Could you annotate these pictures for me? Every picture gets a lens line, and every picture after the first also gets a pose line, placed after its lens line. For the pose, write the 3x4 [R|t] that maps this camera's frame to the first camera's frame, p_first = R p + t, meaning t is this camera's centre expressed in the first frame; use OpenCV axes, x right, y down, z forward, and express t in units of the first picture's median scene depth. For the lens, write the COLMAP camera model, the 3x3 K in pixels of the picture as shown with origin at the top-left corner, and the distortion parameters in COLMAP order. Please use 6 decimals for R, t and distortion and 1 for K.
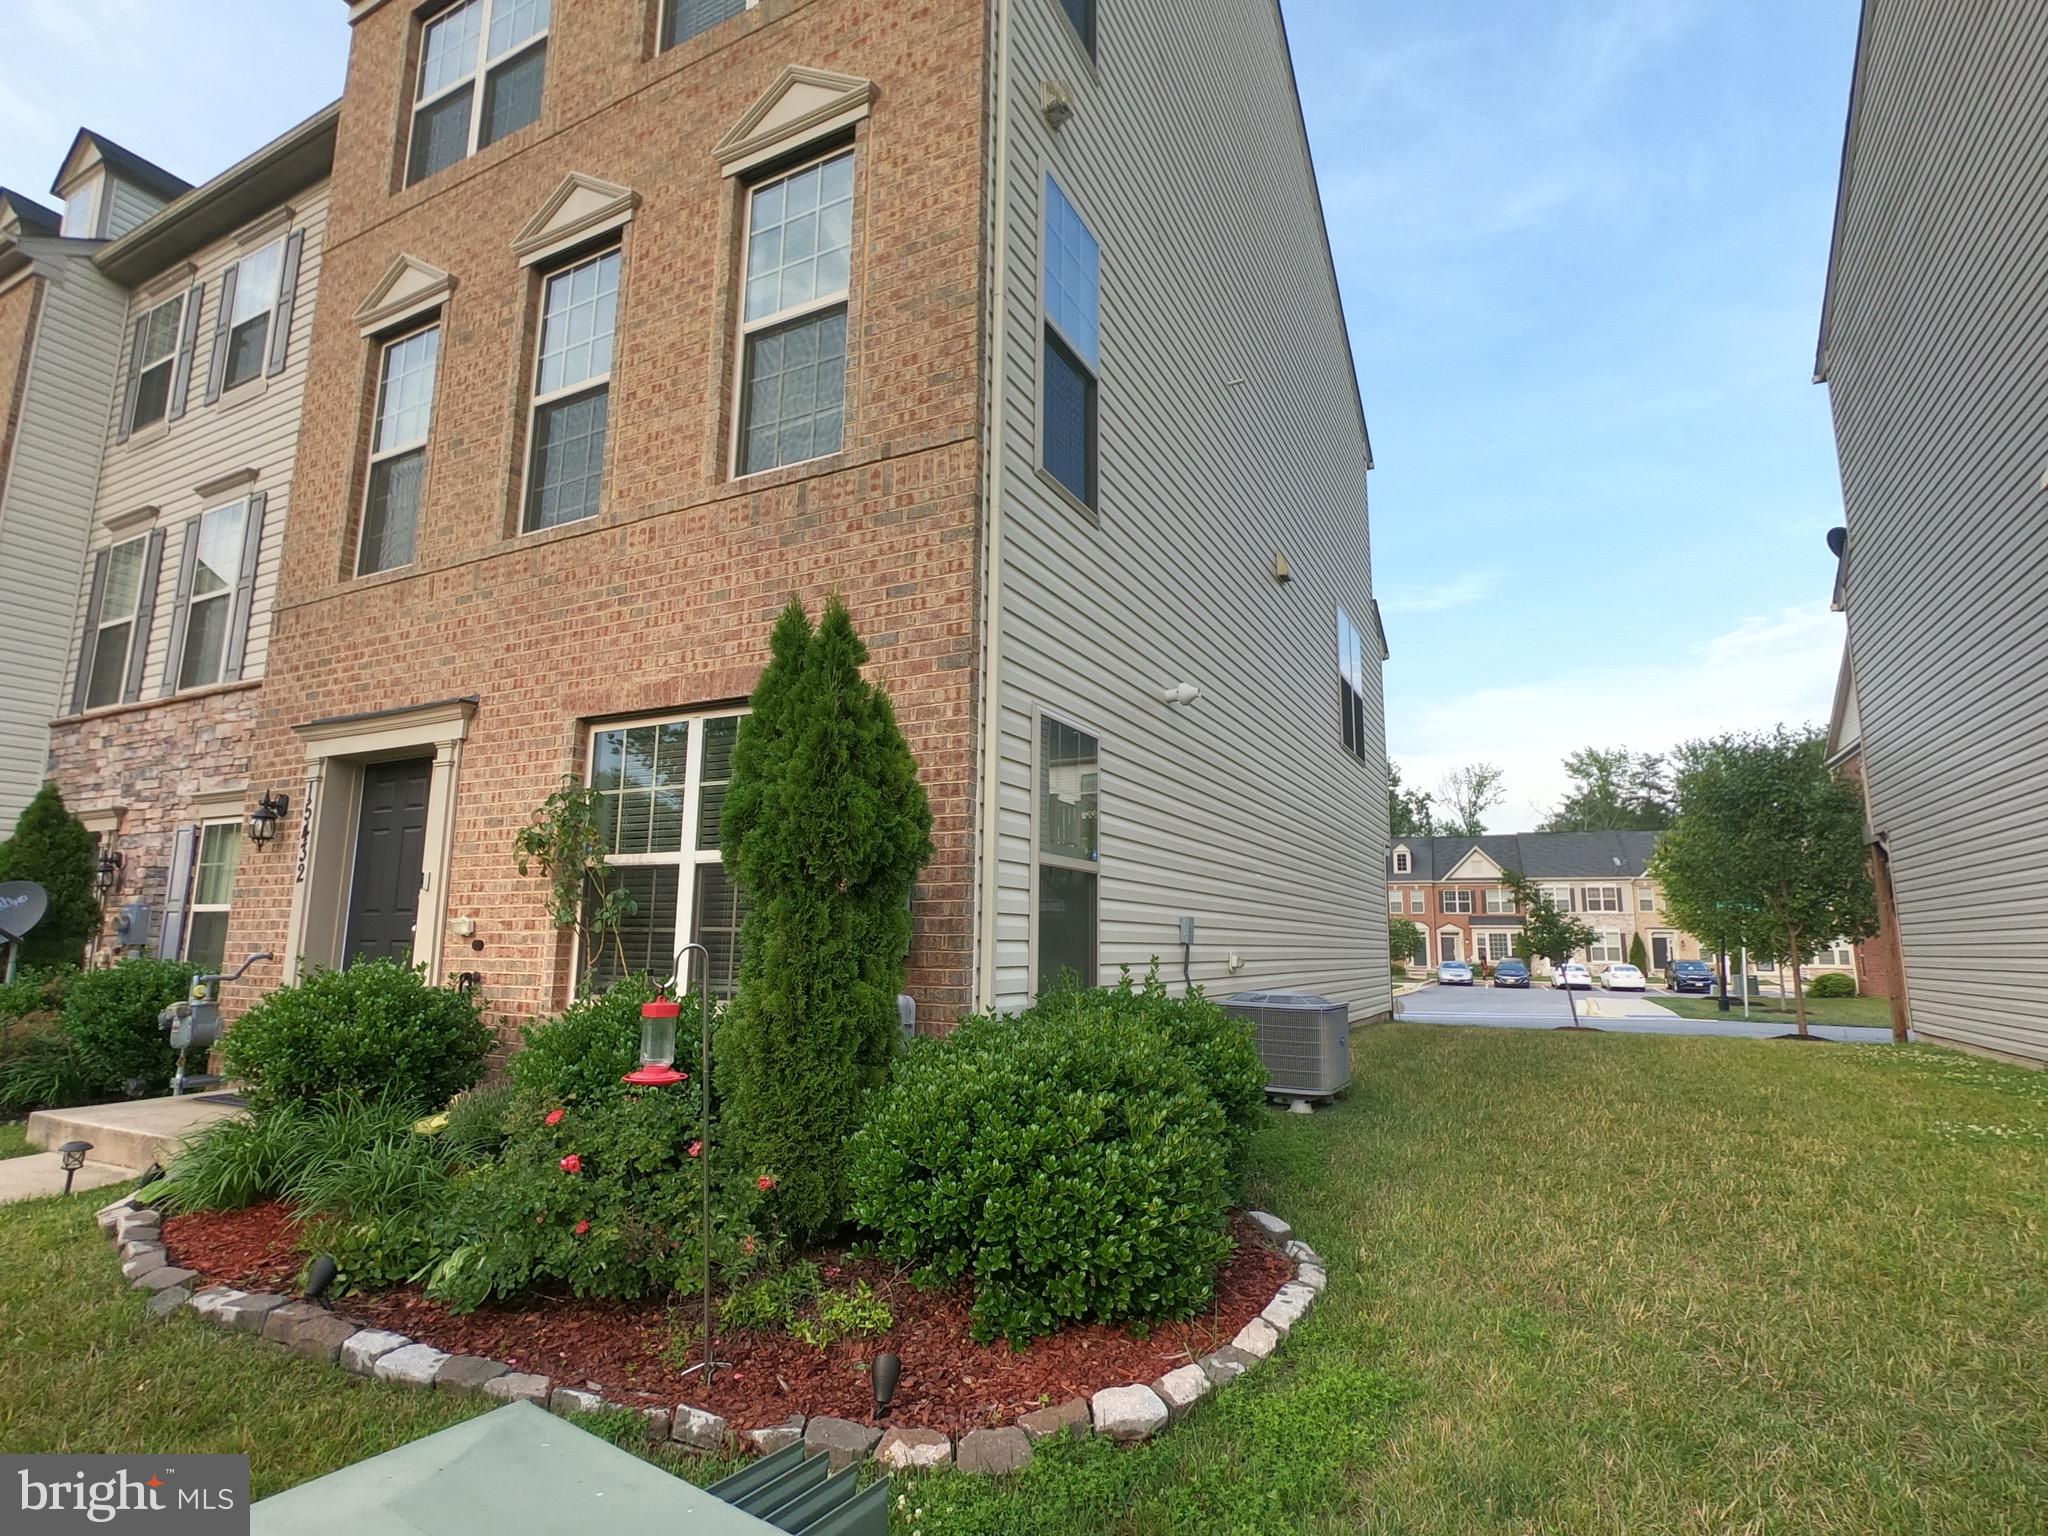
lens RADIAL K [[1035.1, 0, 1025.7], [0, 1035.1, 767.9], [0, 0, 1]] dist [-0.001308, 0.000012]
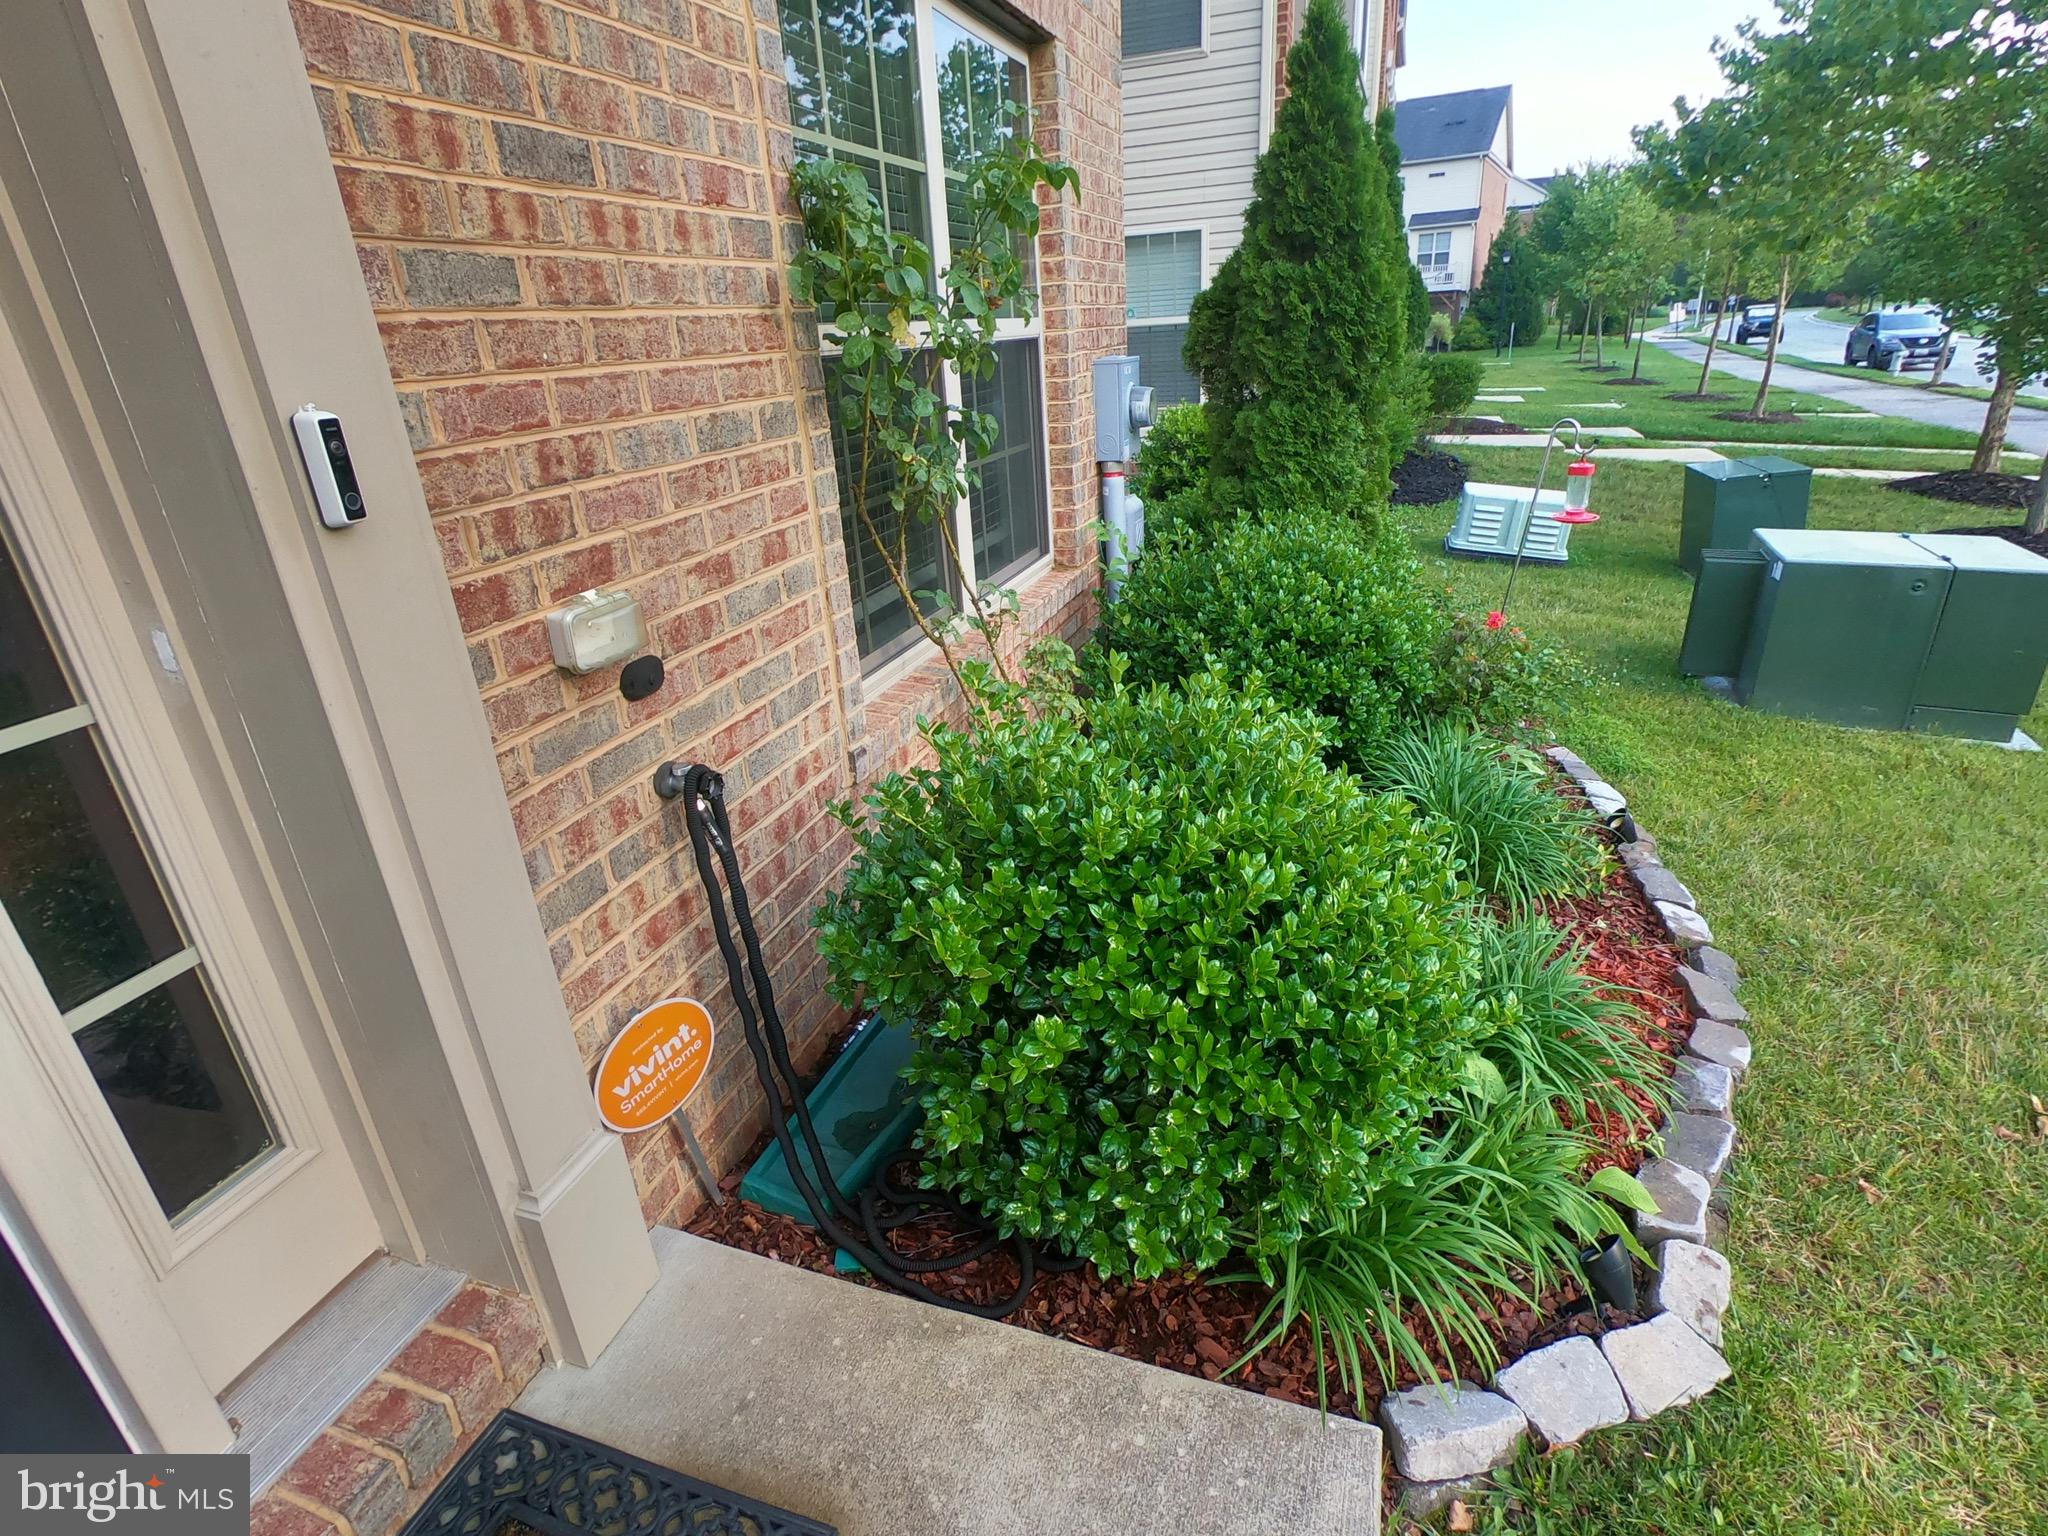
lens RADIAL K [[1035.1, 0, 1025.7], [0, 1035.1, 767.9], [0, 0, 1]] dist [-0.001308, 0.000012]
pose [[-0.153945, -0.388326, 0.908572, -0.812018], [-0.112368, 0.920449, 0.374363, 0.081594], [-0.981669, -0.044463, -0.185333, 0.965555]]
